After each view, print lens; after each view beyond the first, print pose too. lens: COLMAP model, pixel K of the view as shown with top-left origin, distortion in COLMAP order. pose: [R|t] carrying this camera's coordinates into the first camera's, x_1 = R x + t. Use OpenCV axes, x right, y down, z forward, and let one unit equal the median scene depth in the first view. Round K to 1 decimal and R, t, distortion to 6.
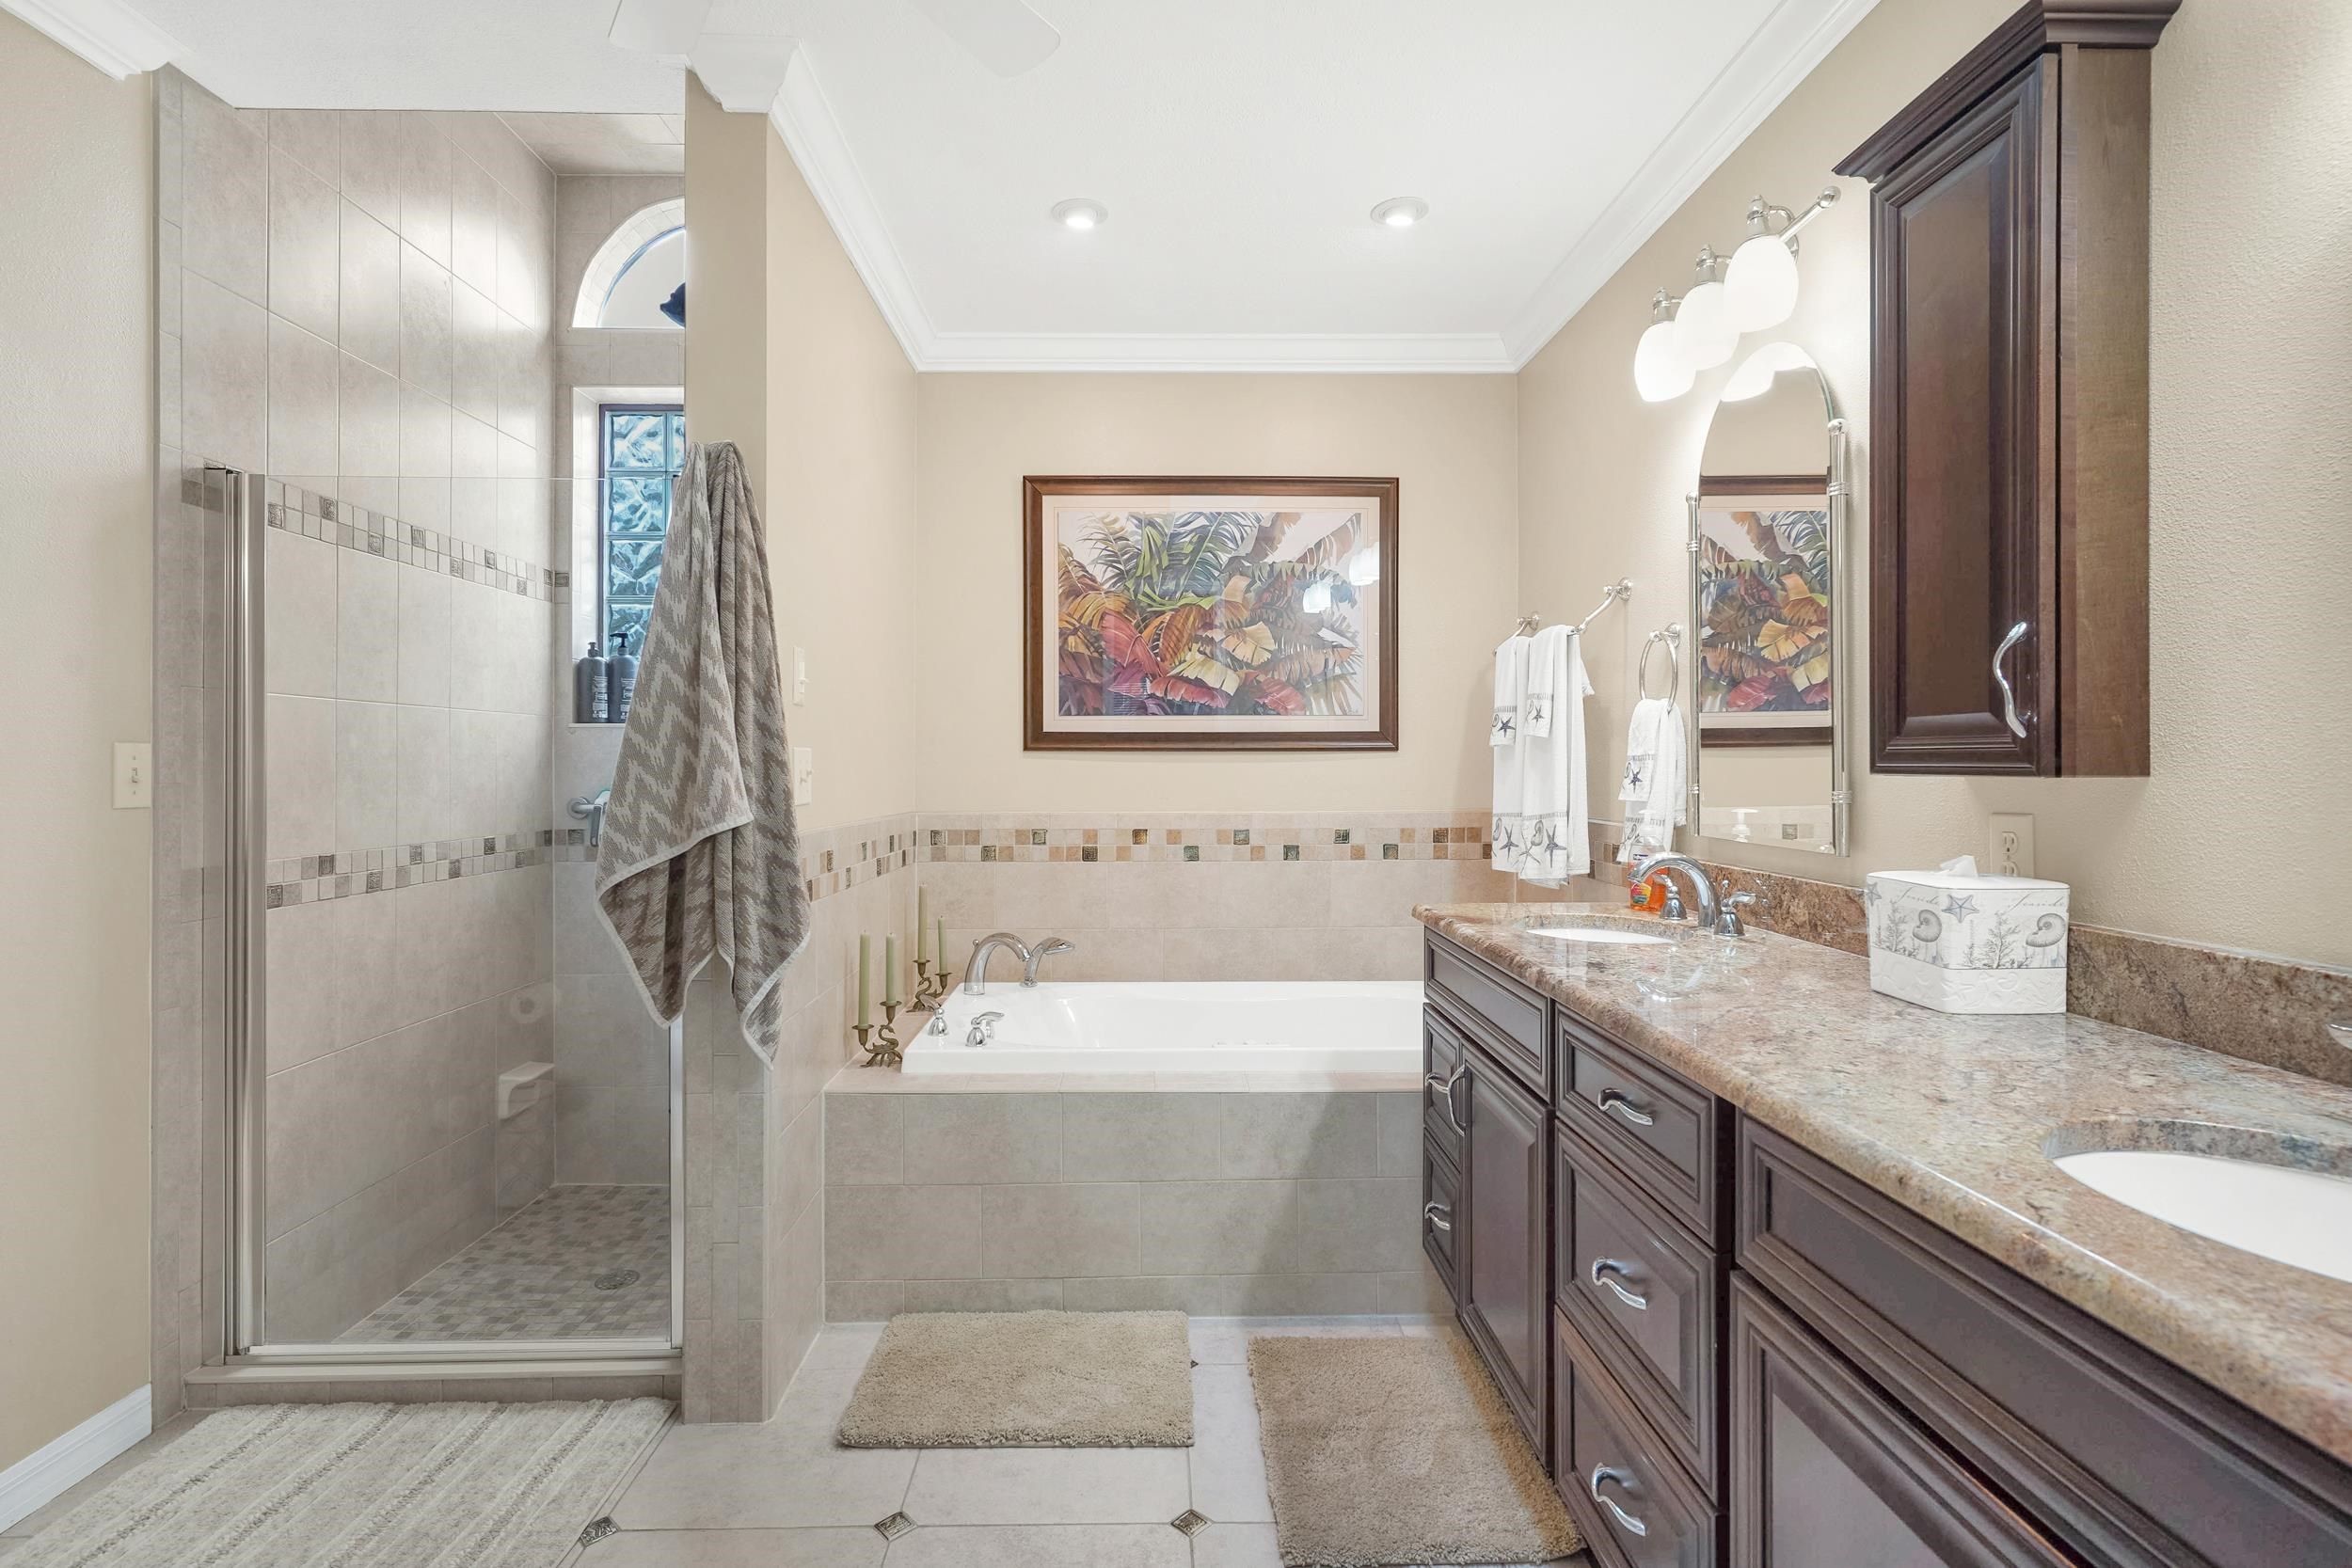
lens RADIAL K [[1140.6, 0, 1176.0], [0, 1140.6, 784.0], [0, 0, 1]] dist [-0.000353, -0.000110]
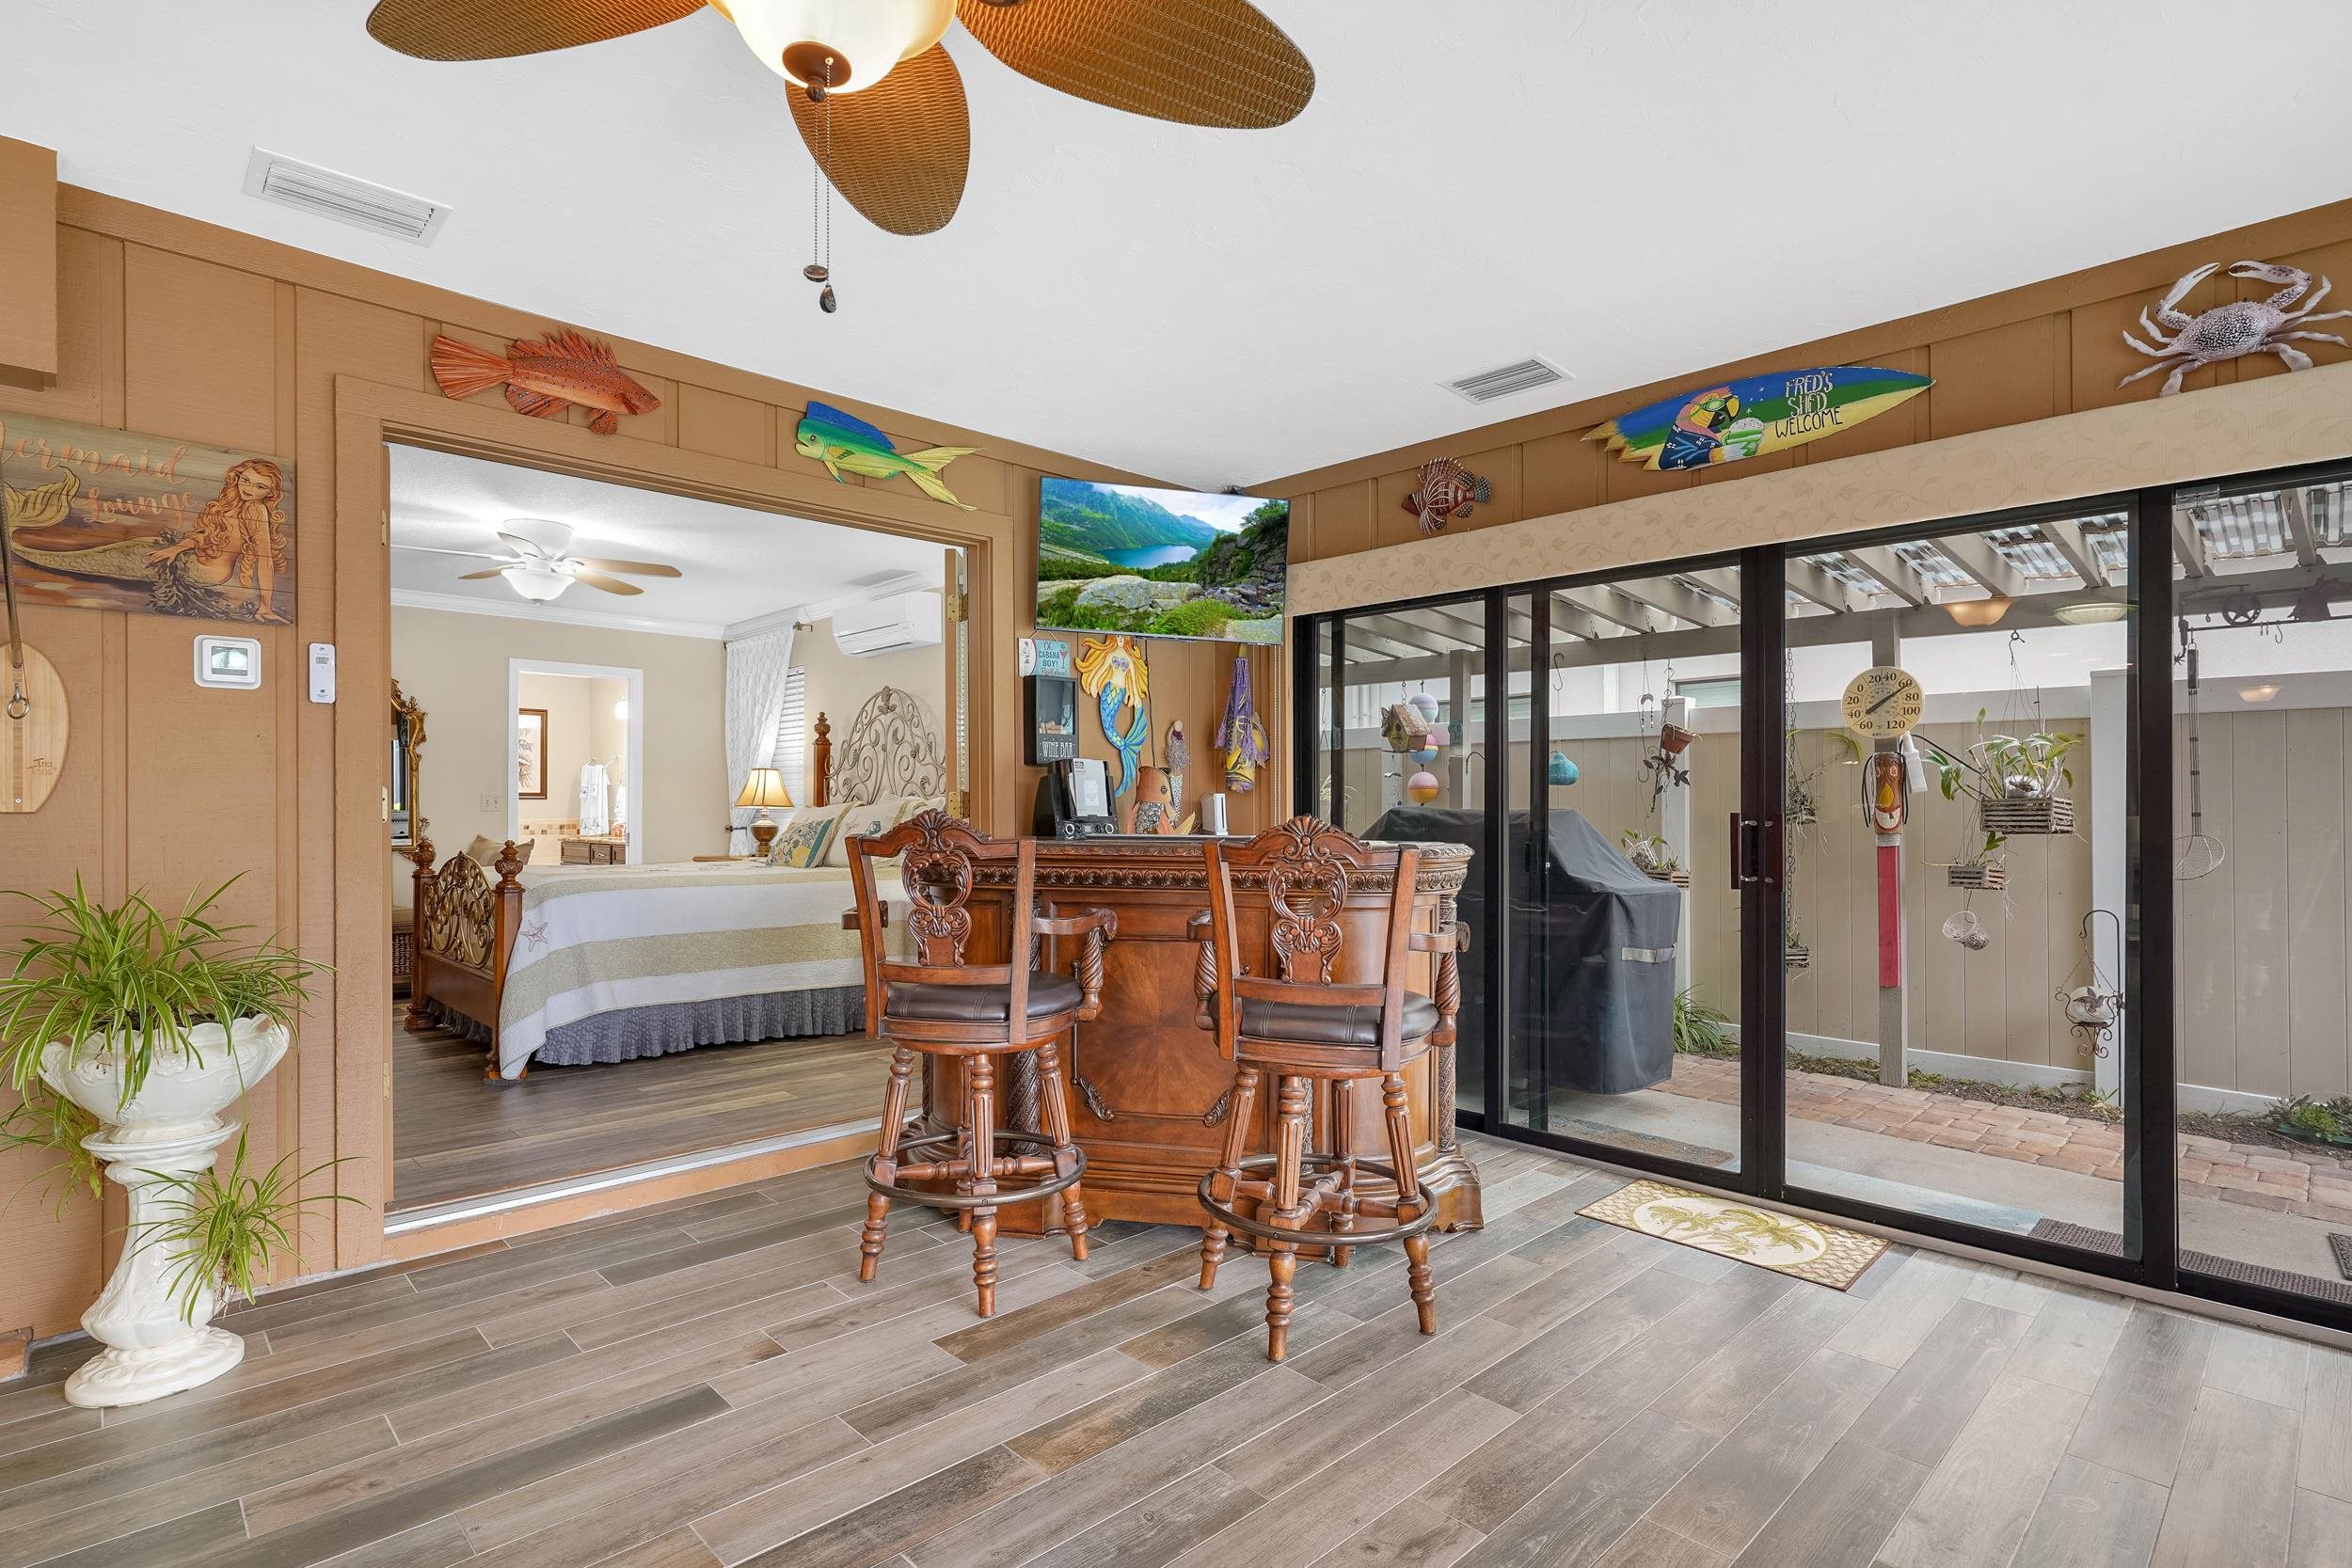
lens RADIAL K [[1140.6, 0, 1176.0], [0, 1140.6, 784.0], [0, 0, 1]] dist [-0.000353, -0.000110]
pose [[0.733571, 0.017020, 0.679400, -0.659882], [0.008771, 0.999366, -0.034507, 0.054530], [-0.679556, 0.031272, 0.732956, -2.441777]]
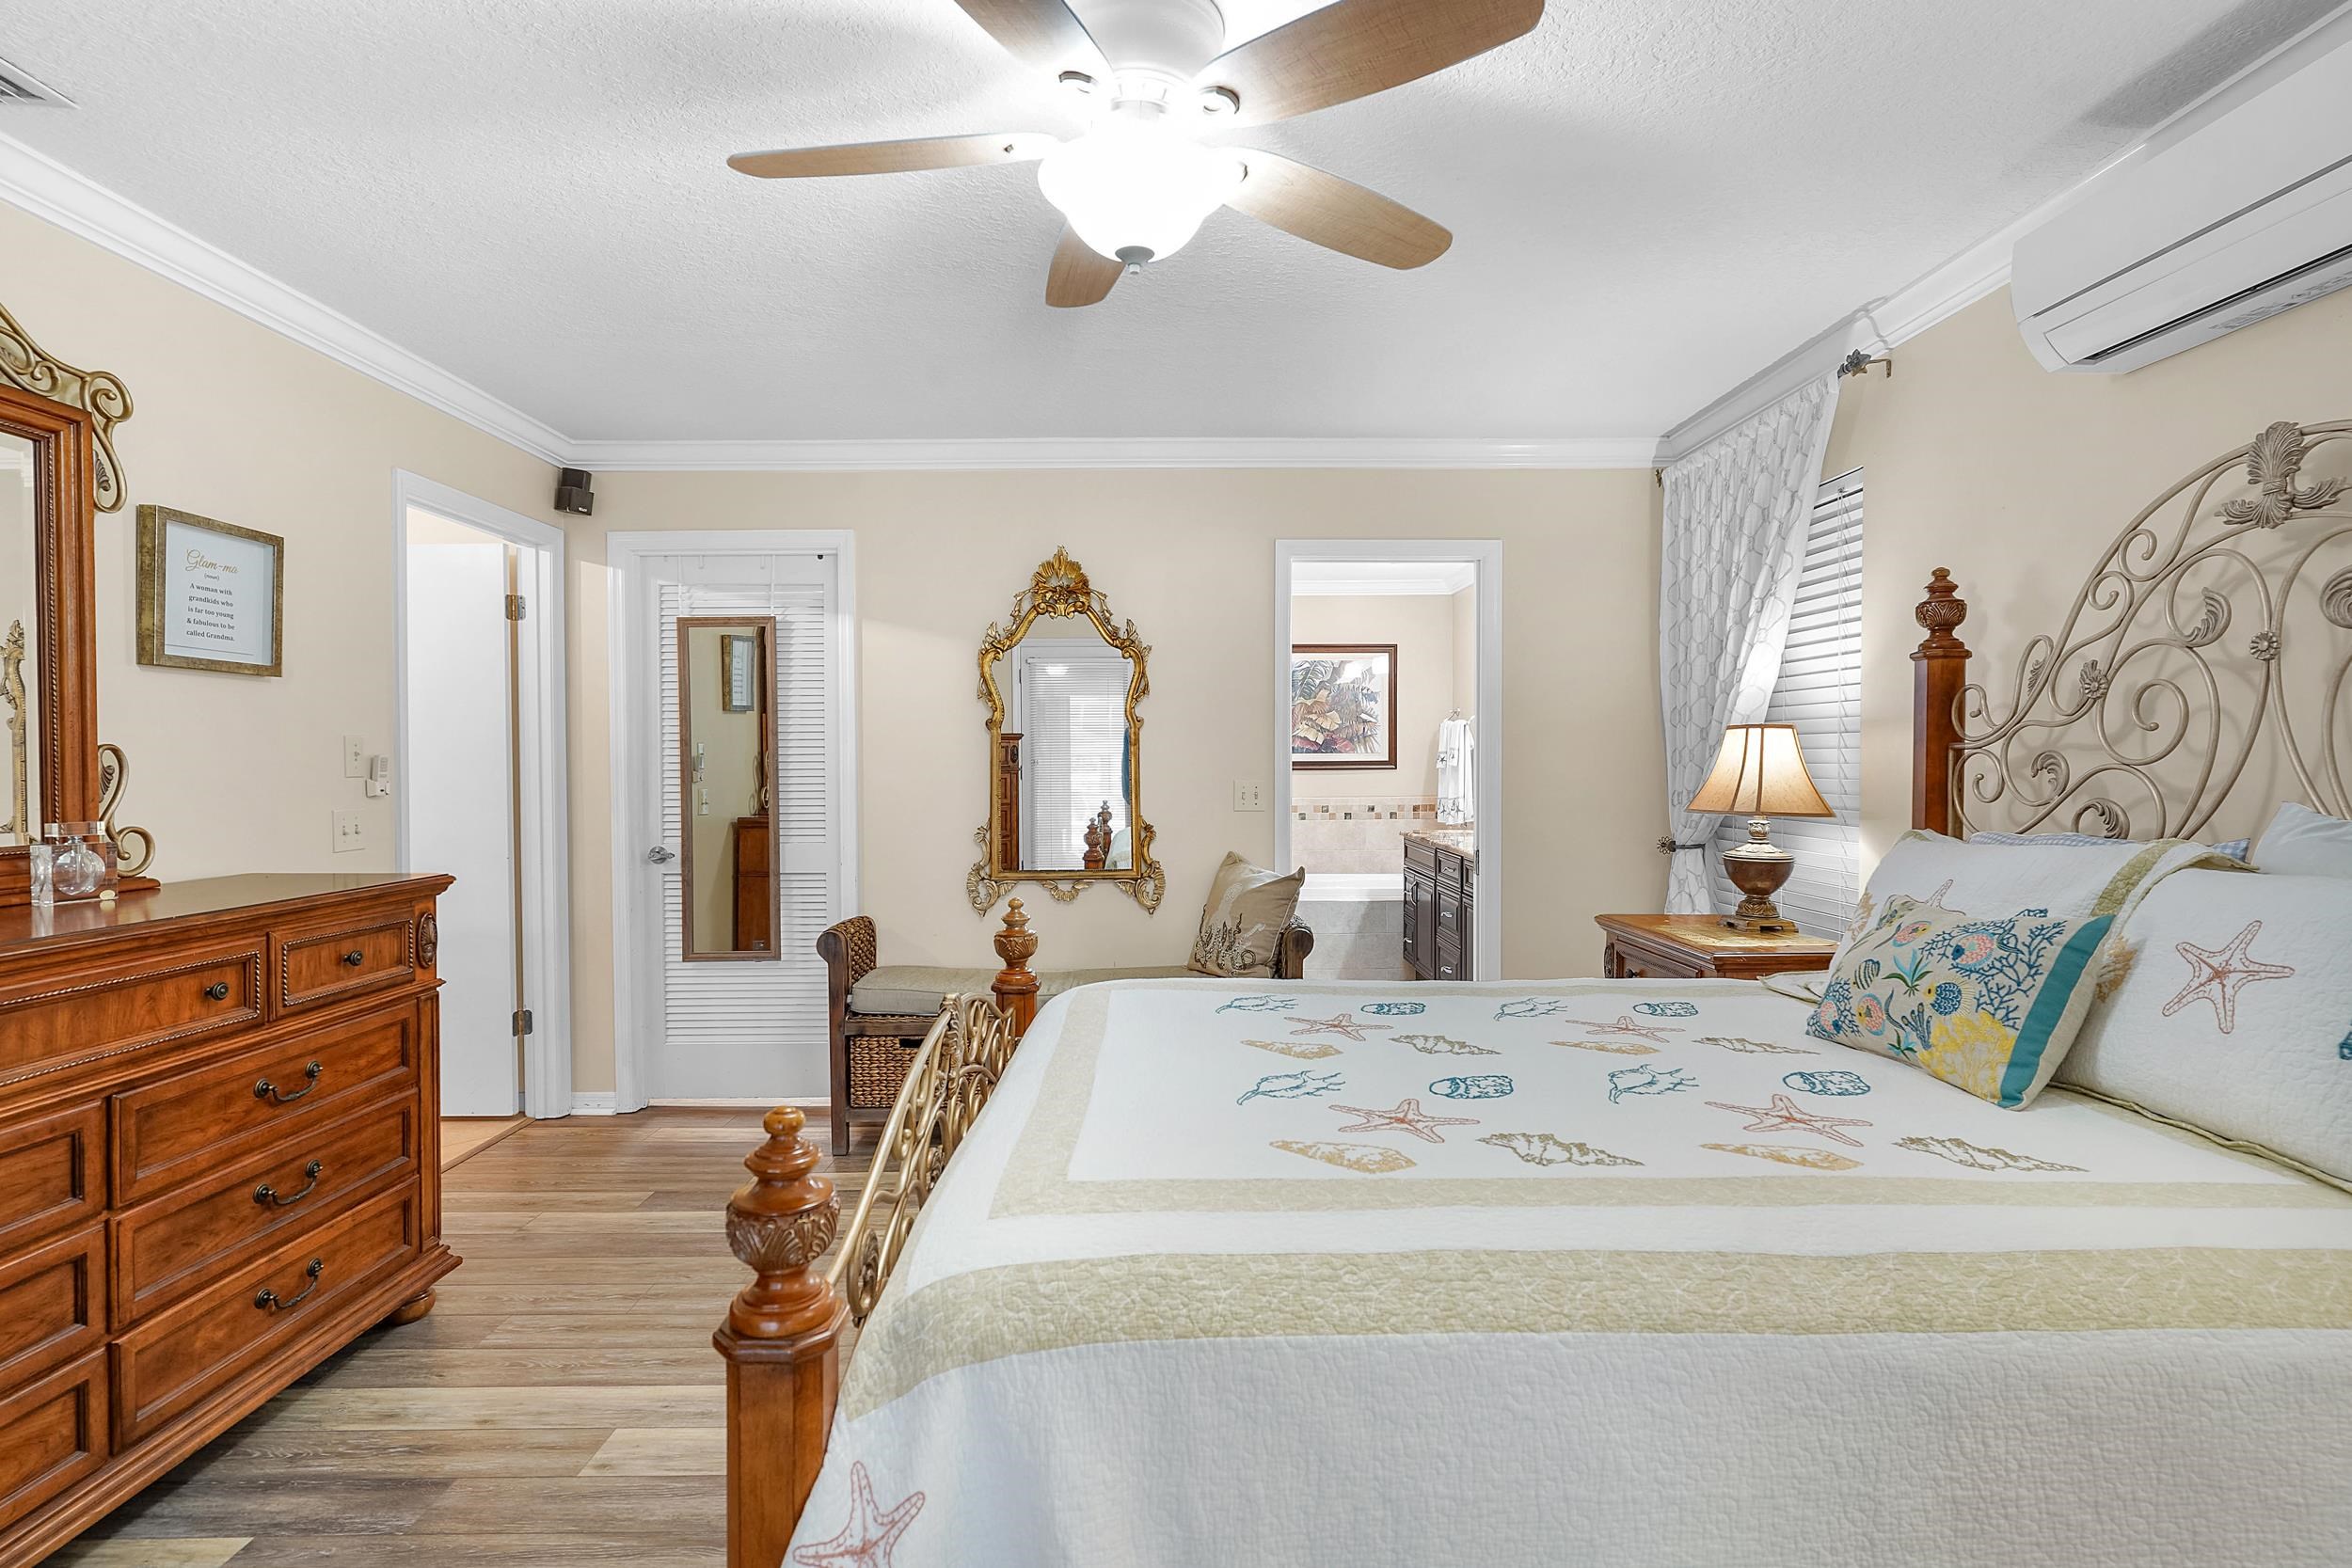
lens RADIAL K [[1140.6, 0, 1176.0], [0, 1140.6, 784.0], [0, 0, 1]] dist [-0.000353, -0.000110]
pose [[0.999931, -0.000314, -0.011735, -0.204653], [0.000408, 0.999968, 0.008005, -0.019199], [0.011732, -0.008009, 0.999899, -1.201714]]
